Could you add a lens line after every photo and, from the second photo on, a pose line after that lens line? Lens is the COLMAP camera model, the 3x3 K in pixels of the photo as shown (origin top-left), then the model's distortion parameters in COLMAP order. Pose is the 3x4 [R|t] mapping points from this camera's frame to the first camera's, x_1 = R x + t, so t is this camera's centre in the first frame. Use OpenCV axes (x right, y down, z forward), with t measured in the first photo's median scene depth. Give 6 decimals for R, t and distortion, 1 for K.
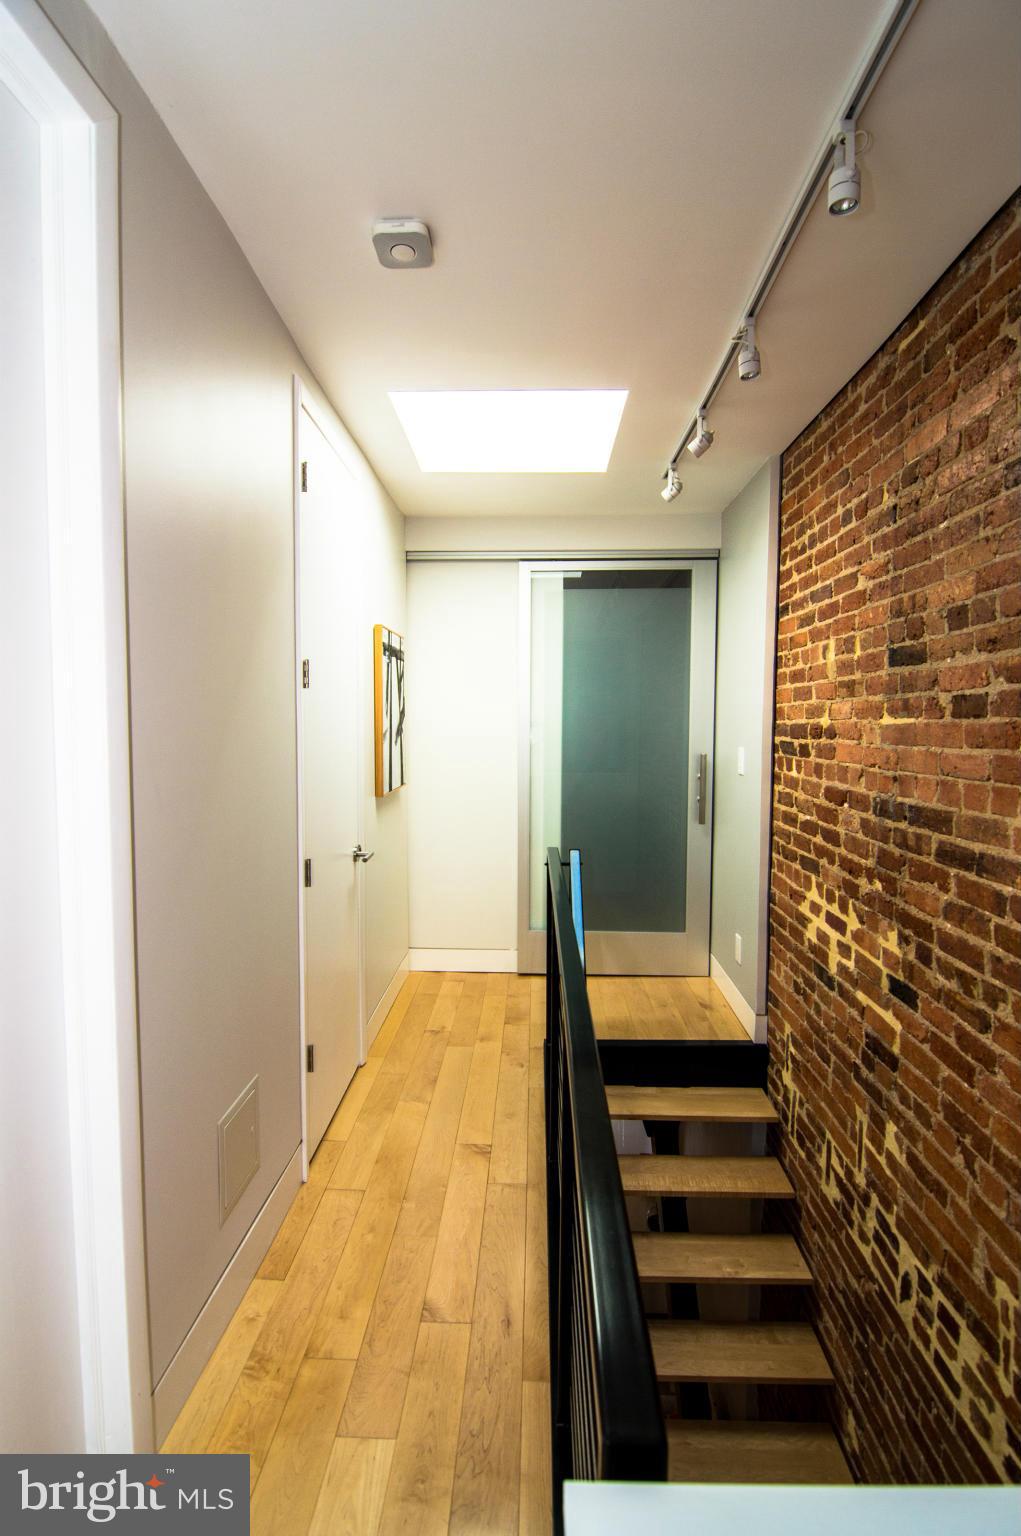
lens RADIAL K [[753.1, 0, 510.5], [0, 753.1, 768.0], [0, 0, 1]] dist [-0.001715, -0.012801]
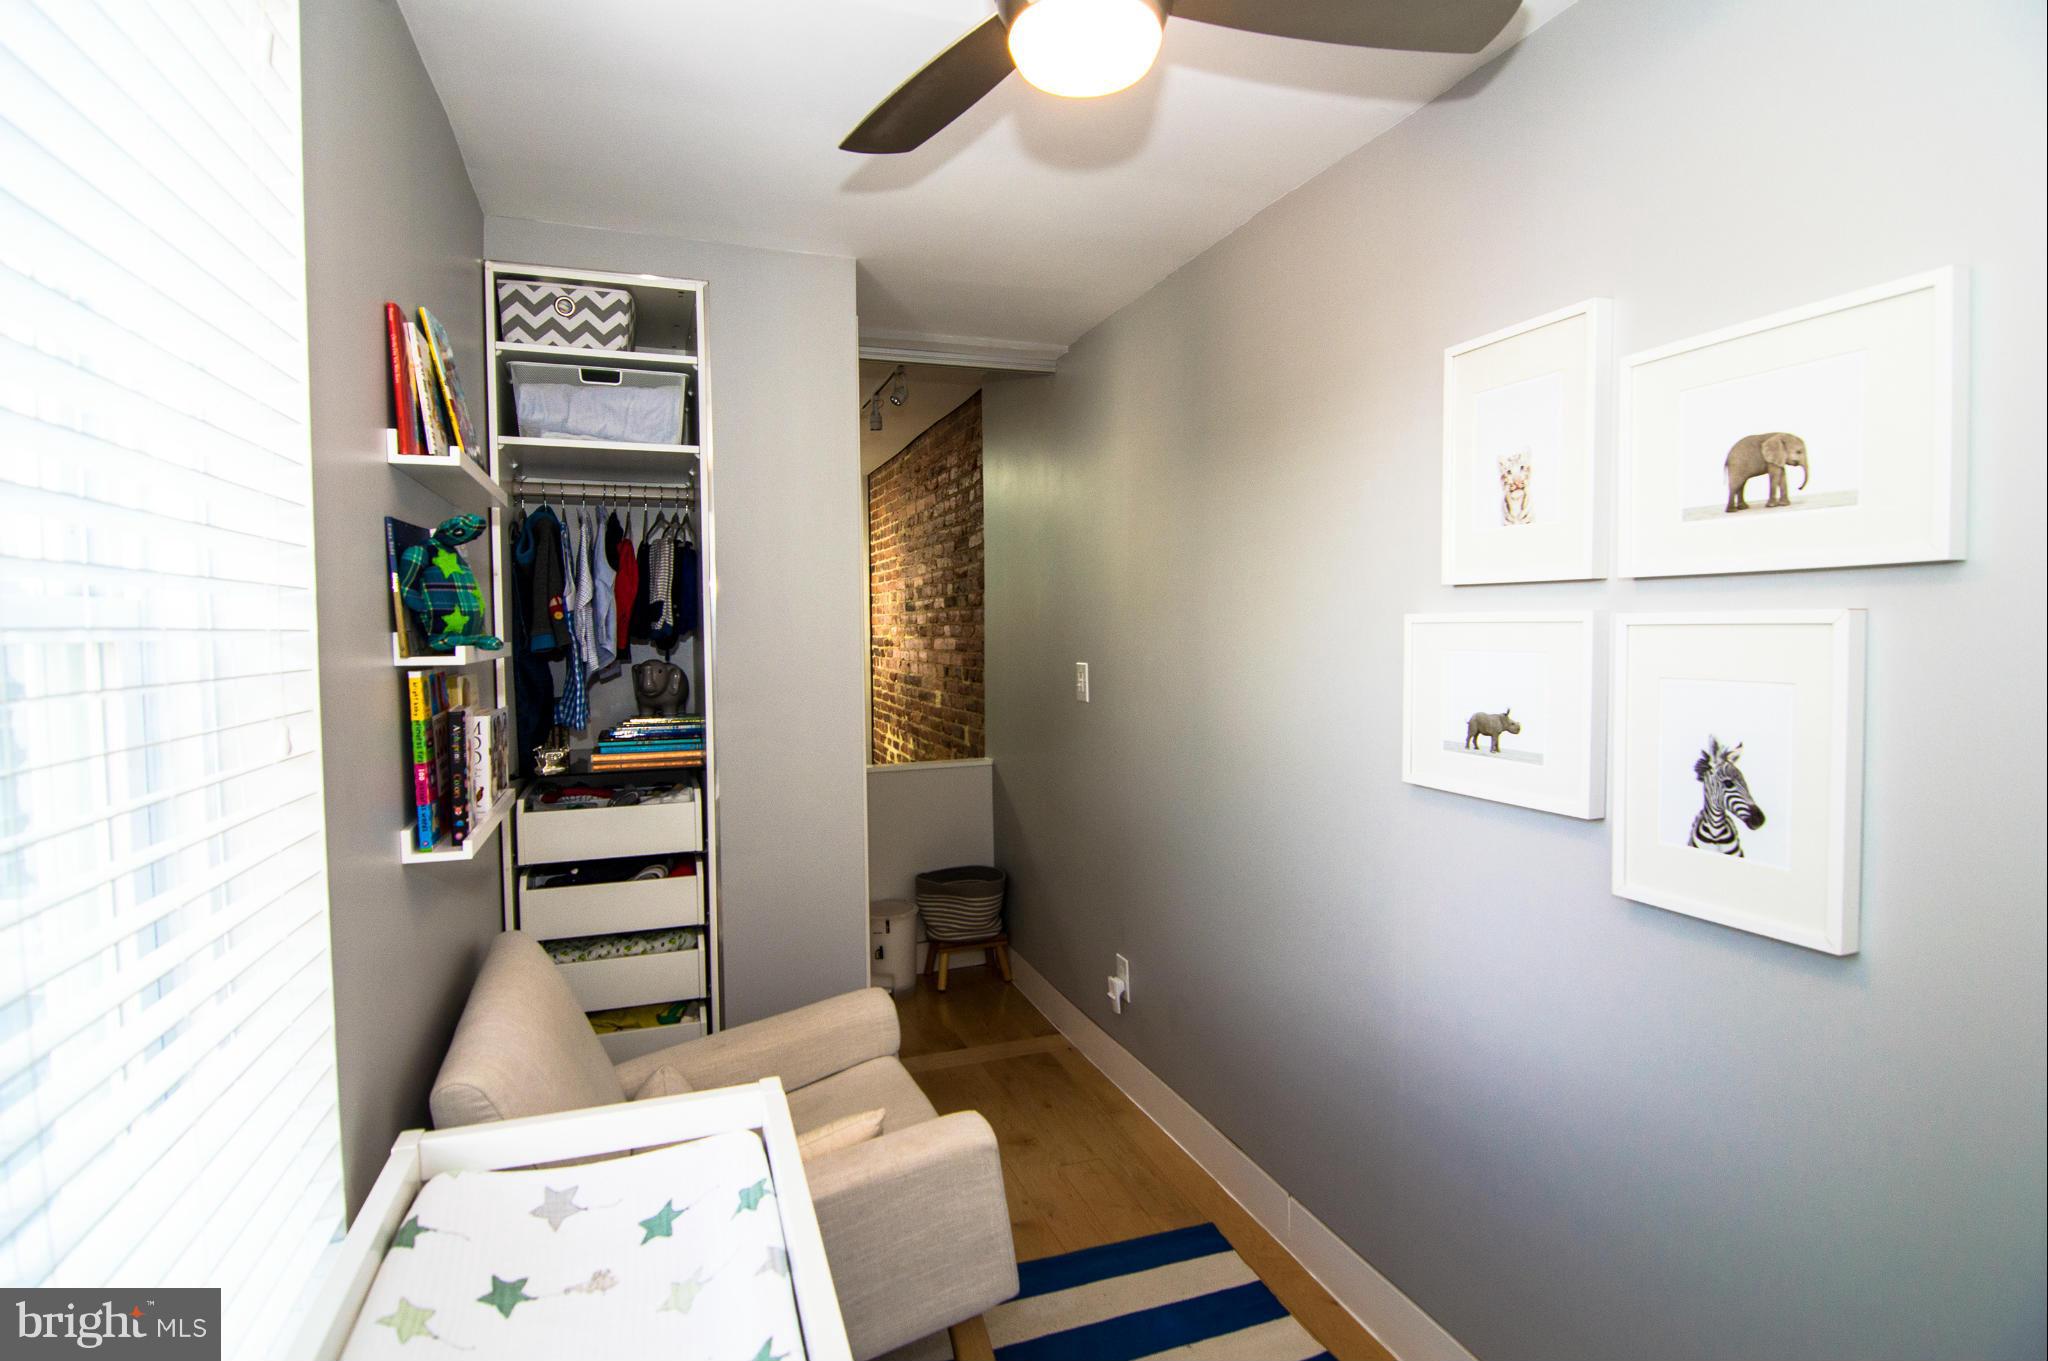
lens RADIAL K [[1004.1, 0, 1026.4], [0, 1004.1, 669.7], [0, 0, 1]] dist [-0.001715, -0.012801]
pose [[0.925896, -0.032032, 0.376418, -0.183614], [0.038967, 0.999182, -0.010823, 0.054179], [-0.375763, 0.024689, 0.926387, -1.320227]]
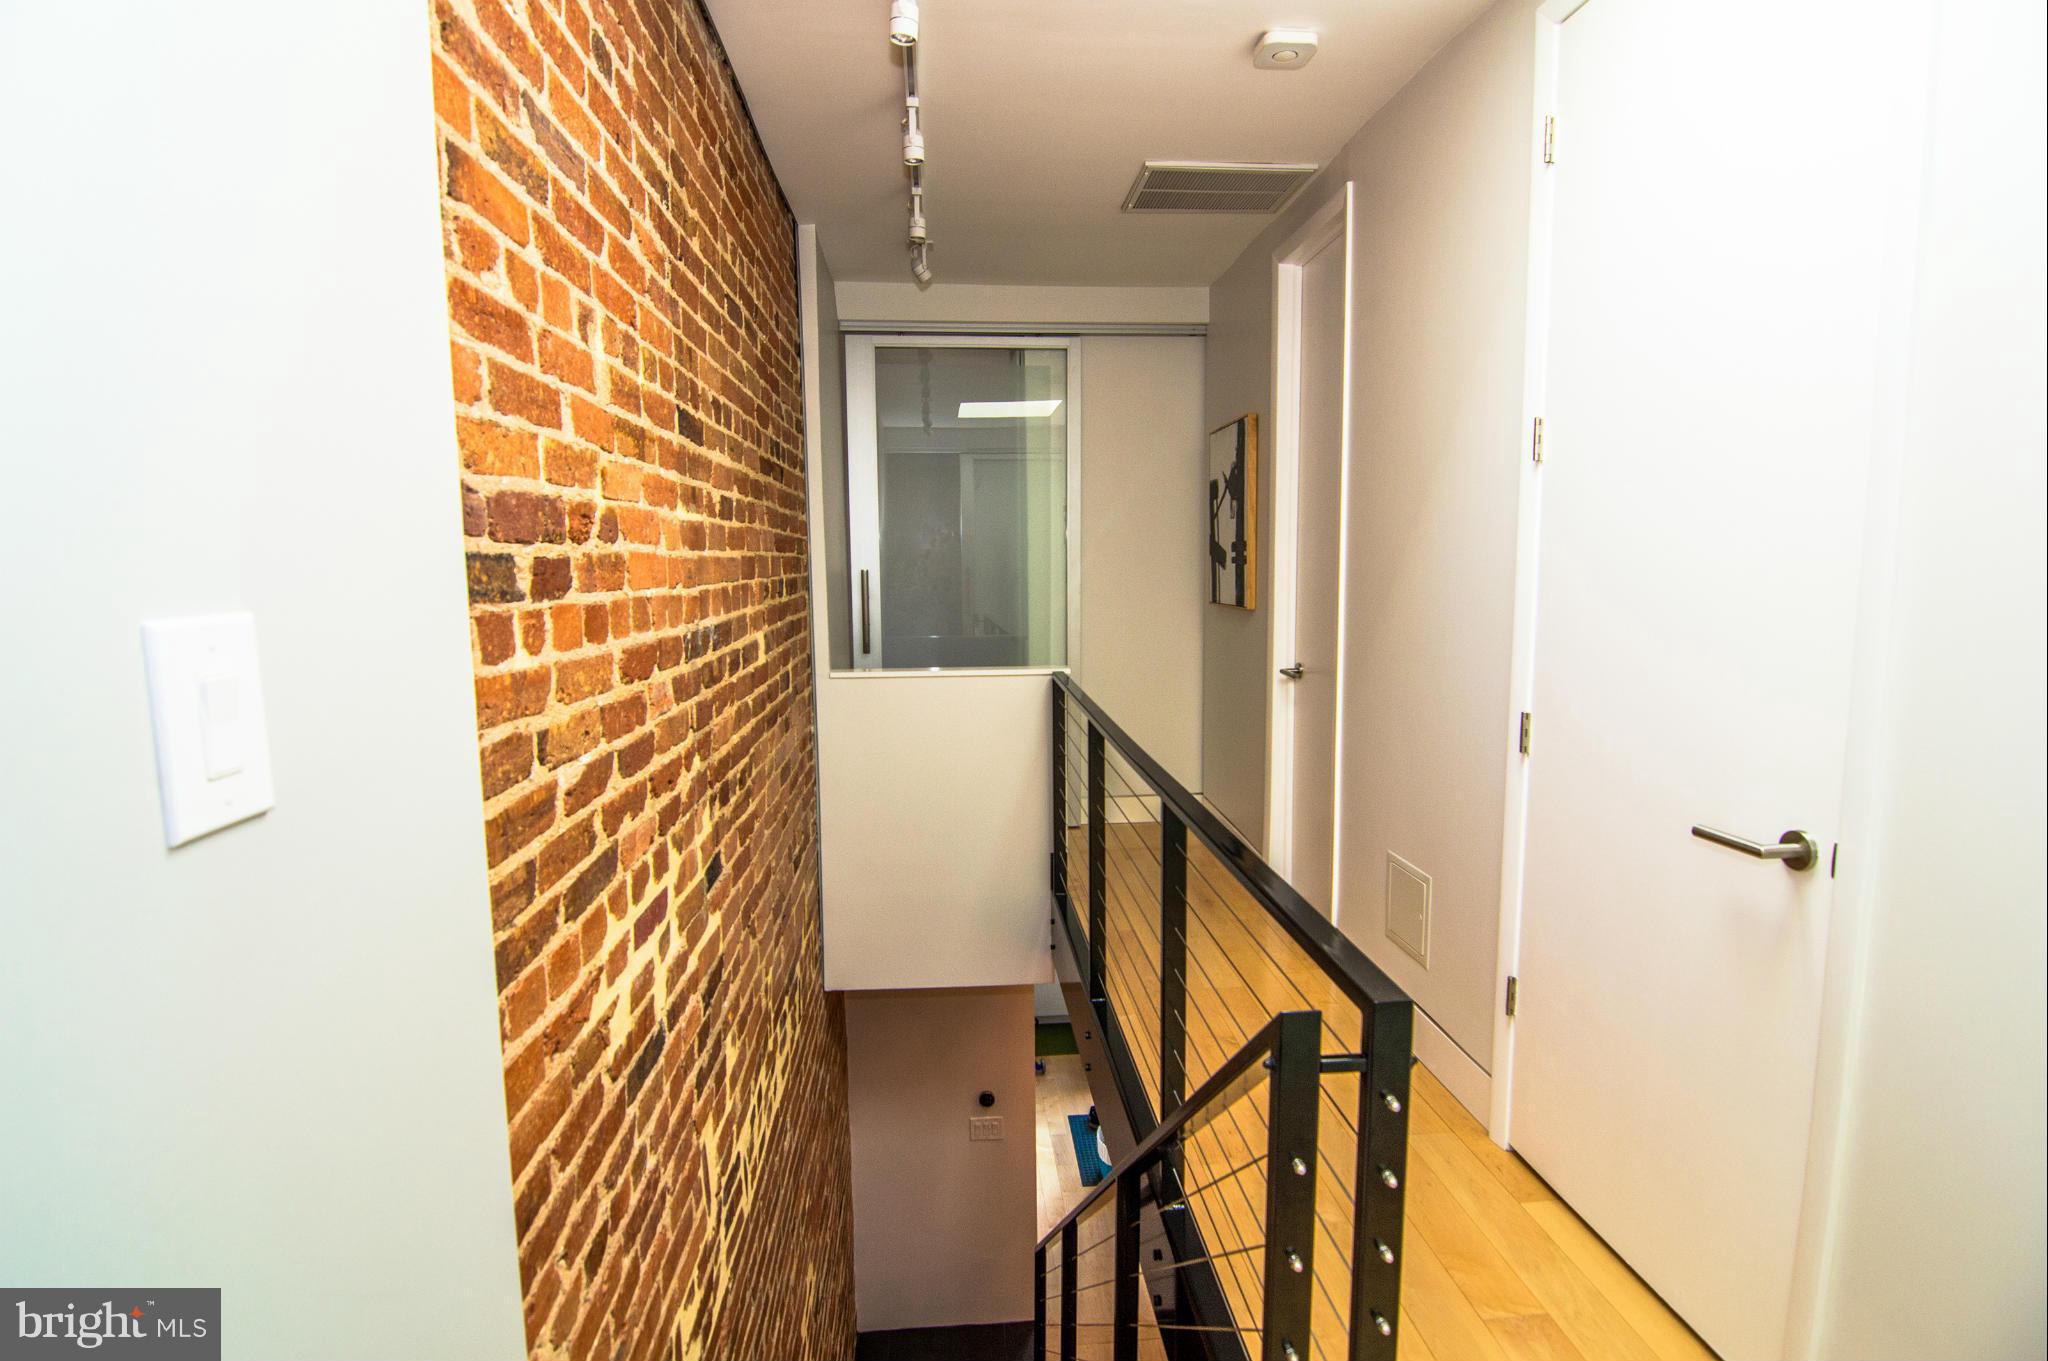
lens RADIAL K [[1004.1, 0, 1026.4], [0, 1004.1, 669.7], [0, 0, 1]] dist [-0.001715, -0.012801]
pose [[-0.992187, 0.013892, -0.123981, 0.247652], [-0.007520, 0.985315, 0.170584, -0.062627], [0.124530, 0.170183, -0.977512, 1.519424]]
